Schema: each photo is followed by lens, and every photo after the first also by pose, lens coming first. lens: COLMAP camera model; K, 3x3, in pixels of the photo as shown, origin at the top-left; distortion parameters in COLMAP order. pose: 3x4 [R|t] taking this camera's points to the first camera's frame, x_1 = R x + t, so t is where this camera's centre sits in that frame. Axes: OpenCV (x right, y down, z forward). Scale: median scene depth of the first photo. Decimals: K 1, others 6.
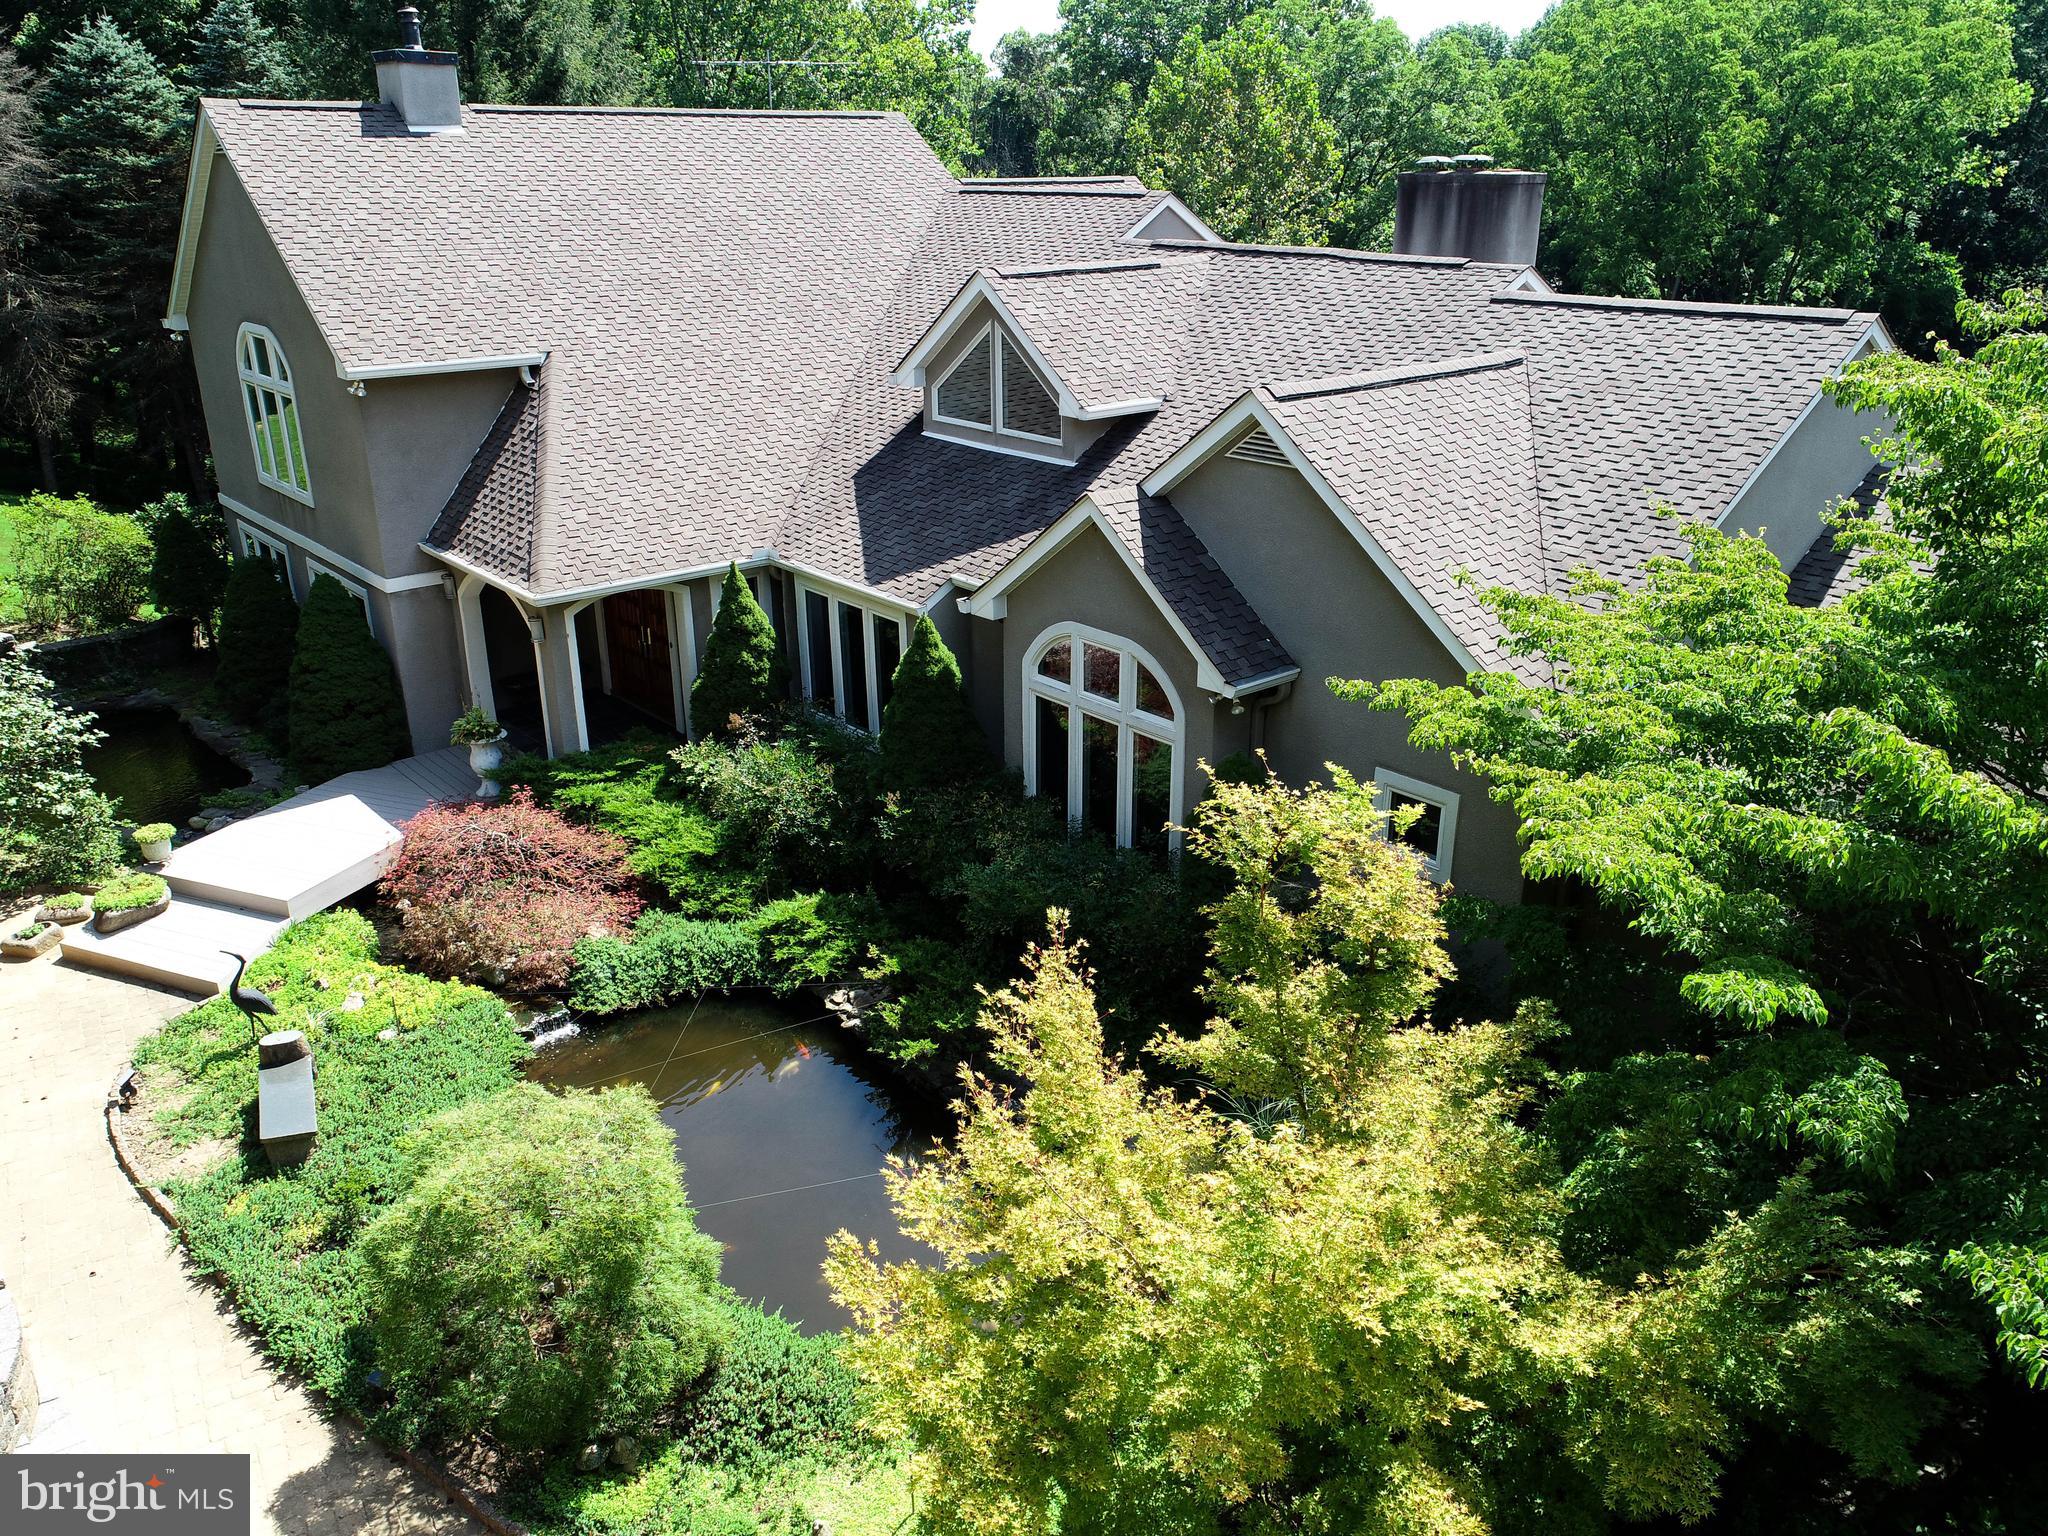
lens RADIAL K [[1542.9, 0, 1020.0], [0, 1542.9, 766.9], [0, 0, 1]] dist [-0.000445, -0.000876]
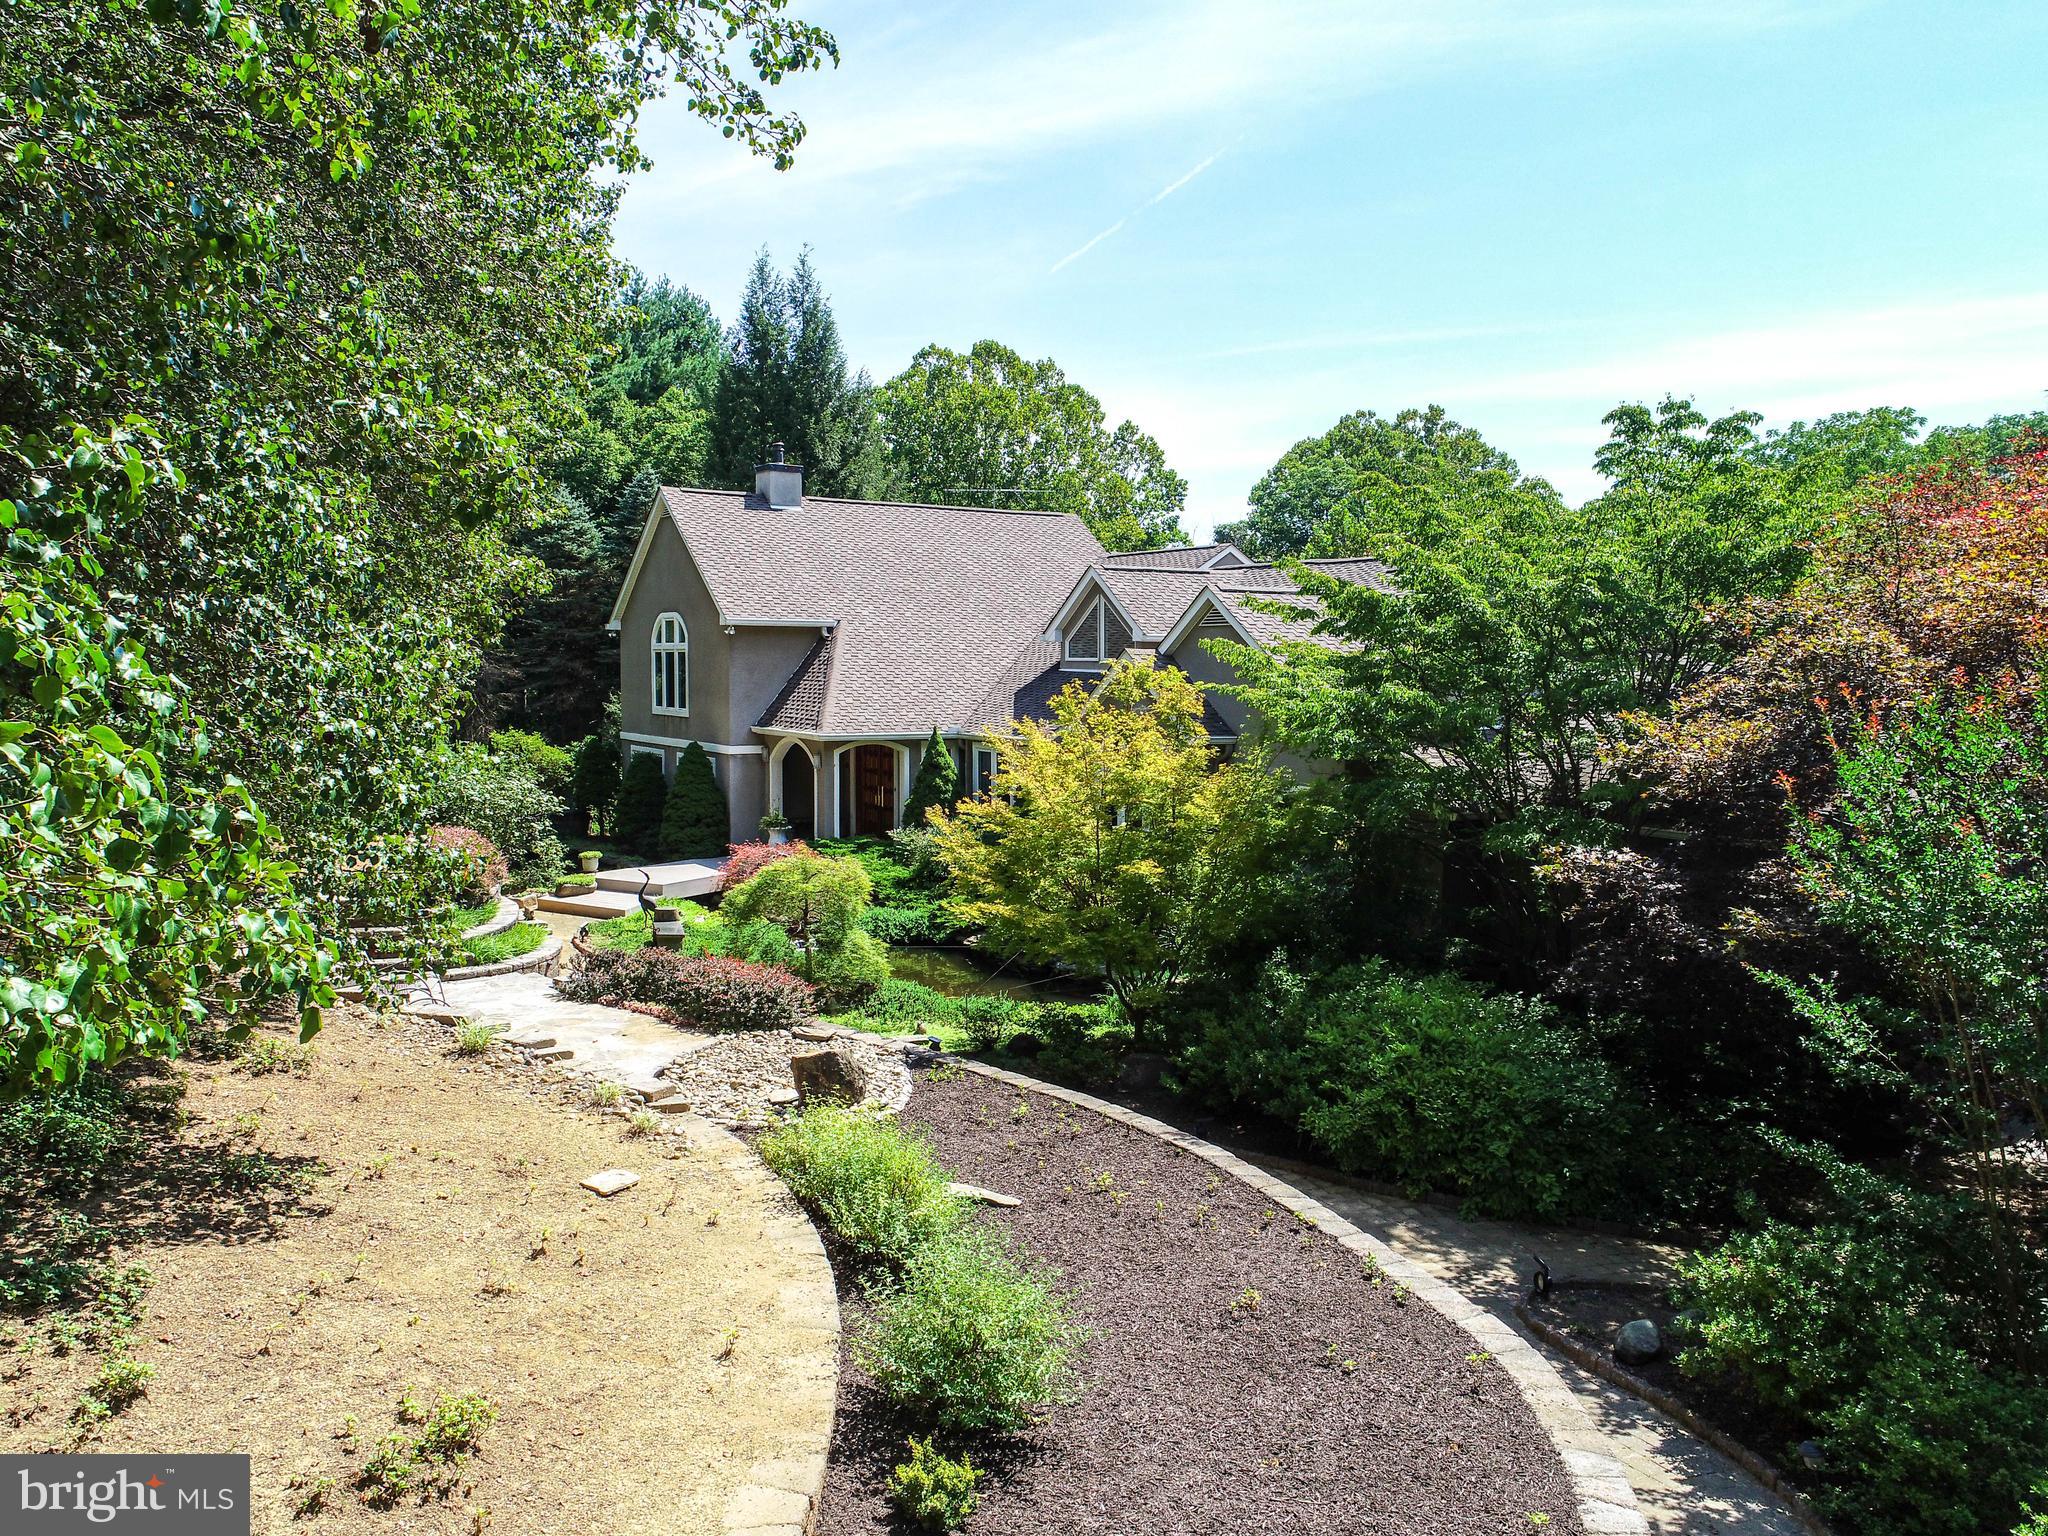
lens RADIAL K [[1542.9, 0, 1027.1], [0, 1542.9, 768.4], [0, 0, 1]] dist [-0.000445, -0.000876]
pose [[0.988242, 0.019312, -0.151674, 0.154742], [-0.064302, 0.952494, -0.297692, 0.375234], [0.138720, 0.303944, 0.942536, -0.506534]]
